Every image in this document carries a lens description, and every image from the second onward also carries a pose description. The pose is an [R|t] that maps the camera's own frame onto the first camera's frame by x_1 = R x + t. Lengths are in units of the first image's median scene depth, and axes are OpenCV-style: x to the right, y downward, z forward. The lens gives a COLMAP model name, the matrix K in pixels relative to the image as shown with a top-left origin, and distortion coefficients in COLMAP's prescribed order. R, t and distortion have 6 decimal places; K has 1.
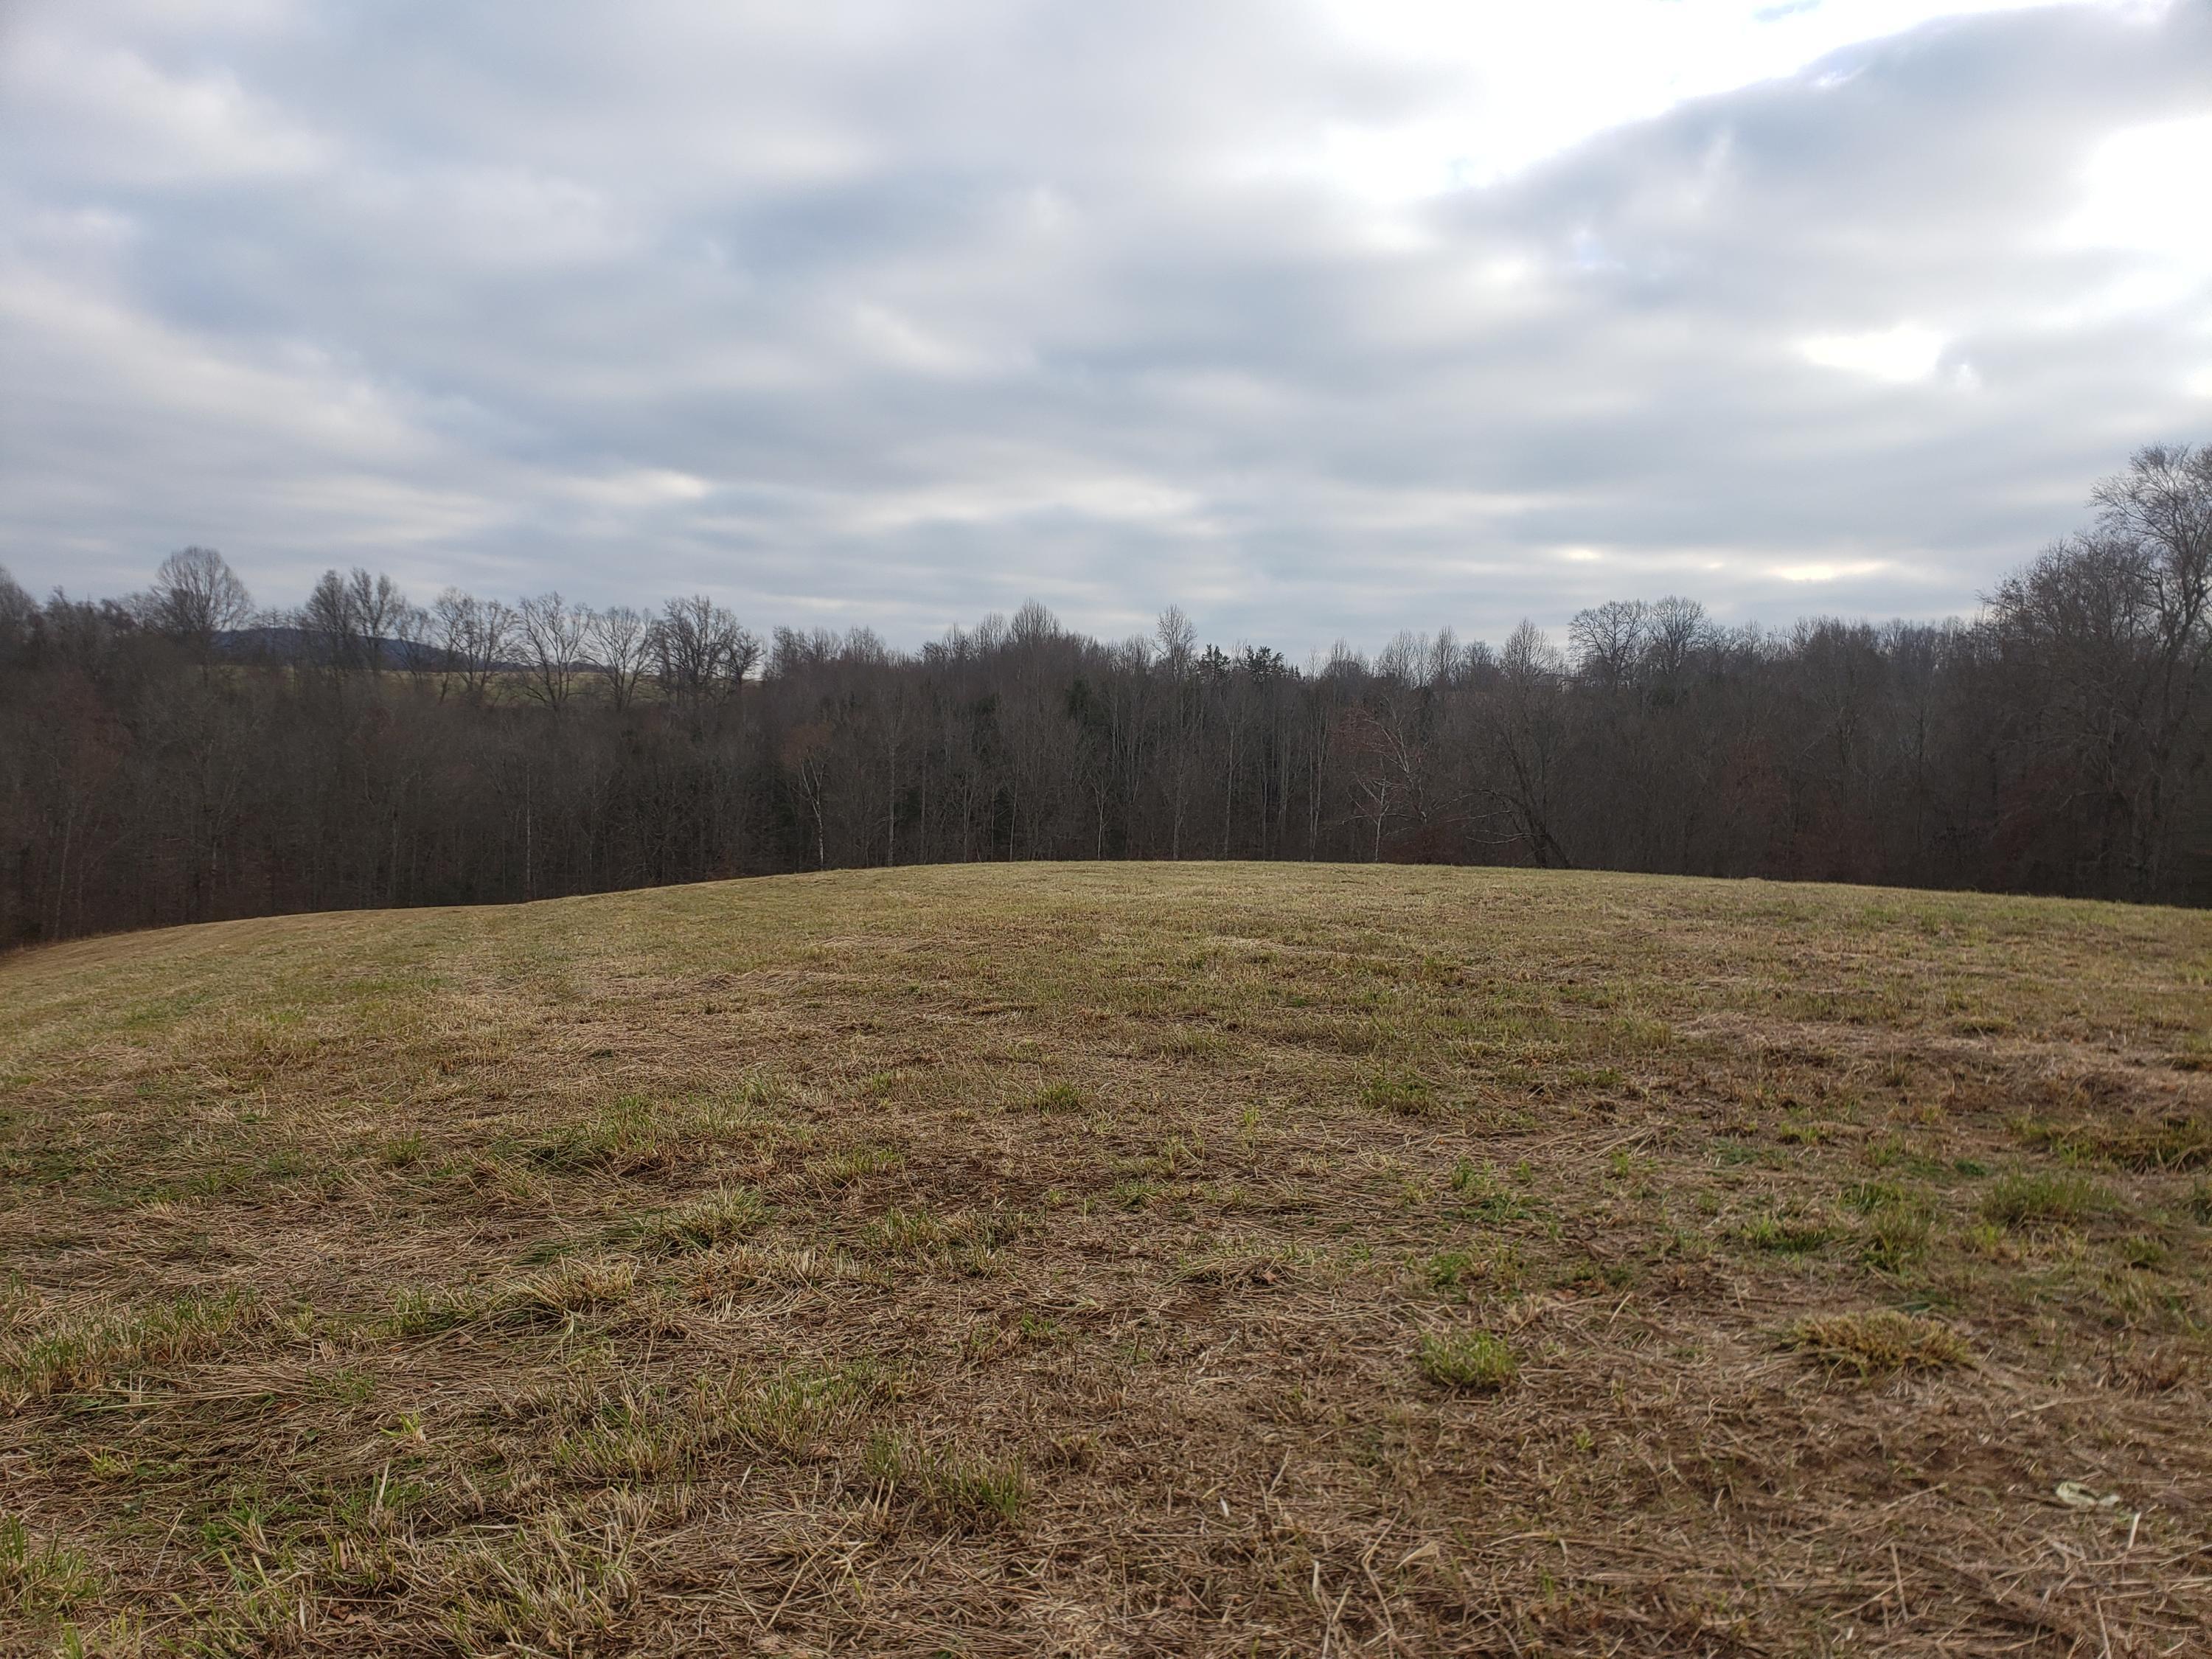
lens RADIAL K [[1873.3, 0, 1115.6], [0, 1873.3, 816.8], [0, 0, 1]] dist [0.094864, -0.065106]
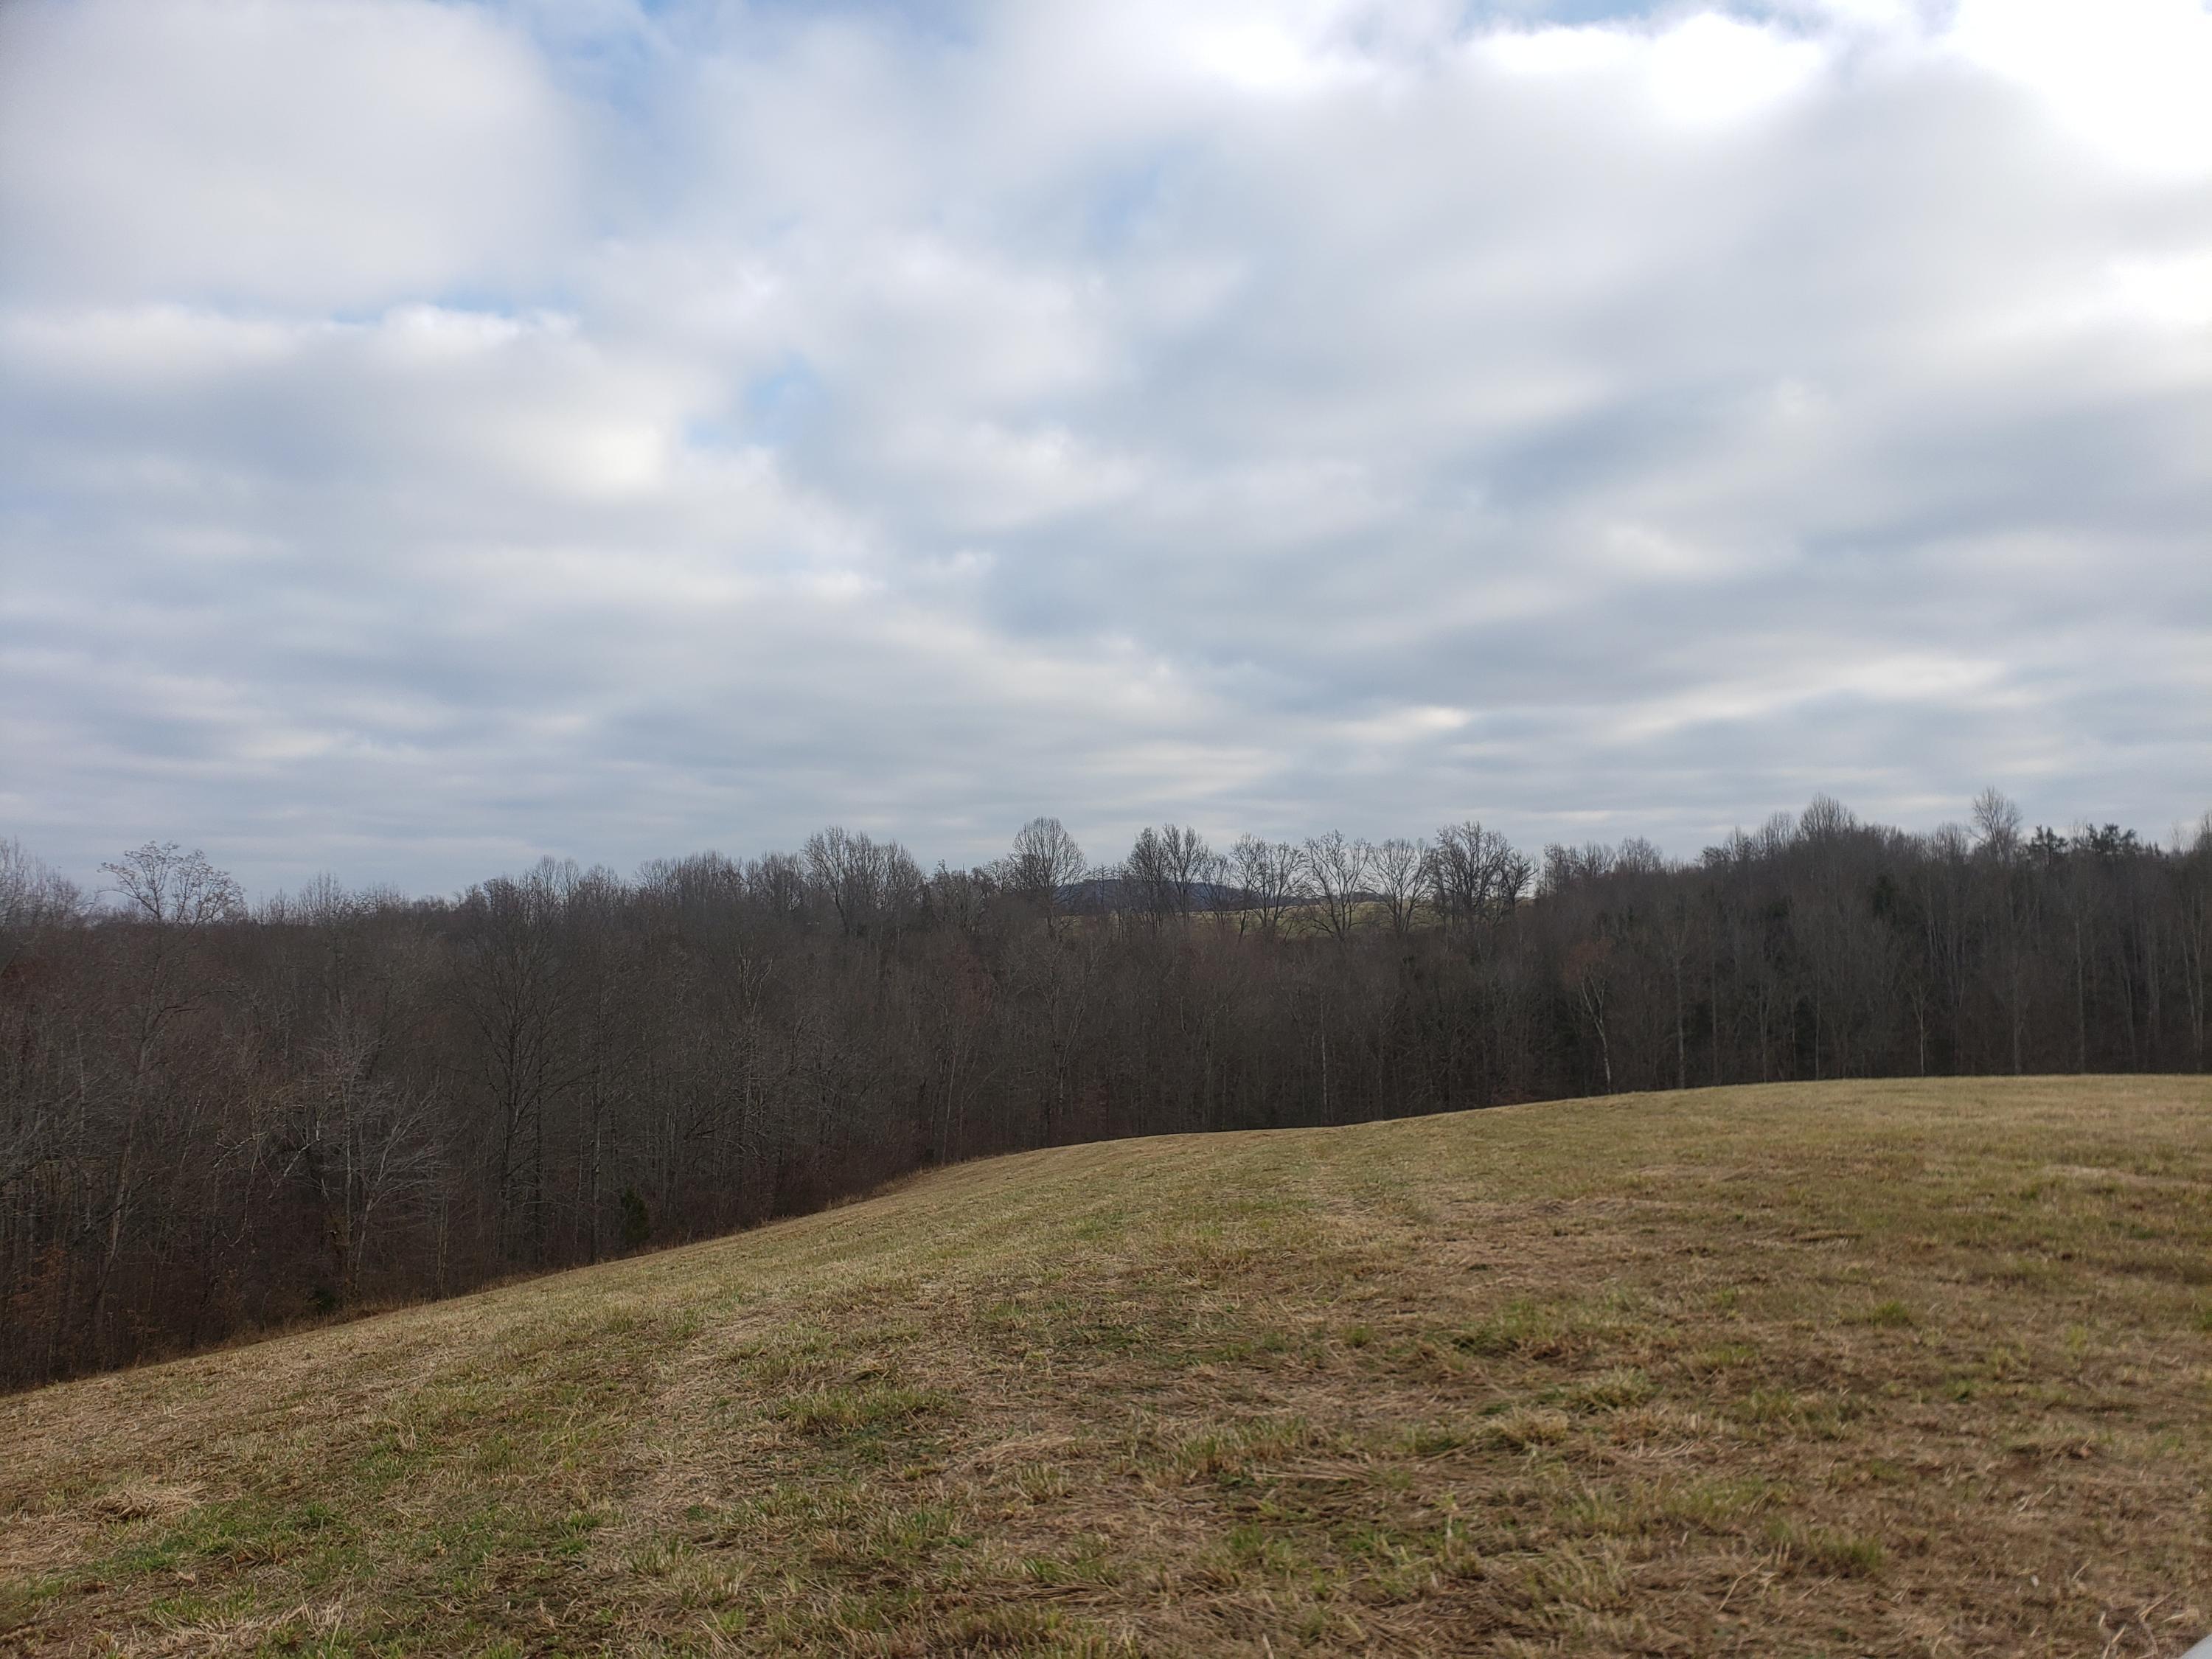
lens RADIAL K [[1873.3, 0, 1115.6], [0, 1873.3, 816.8], [0, 0, 1]] dist [0.094864, -0.065106]
pose [[0.917907, -0.079412, -0.388767, 0.007066], [0.034044, 0.991917, -0.122234, -0.014676], [0.395331, 0.098964, 0.913192, -0.160453]]
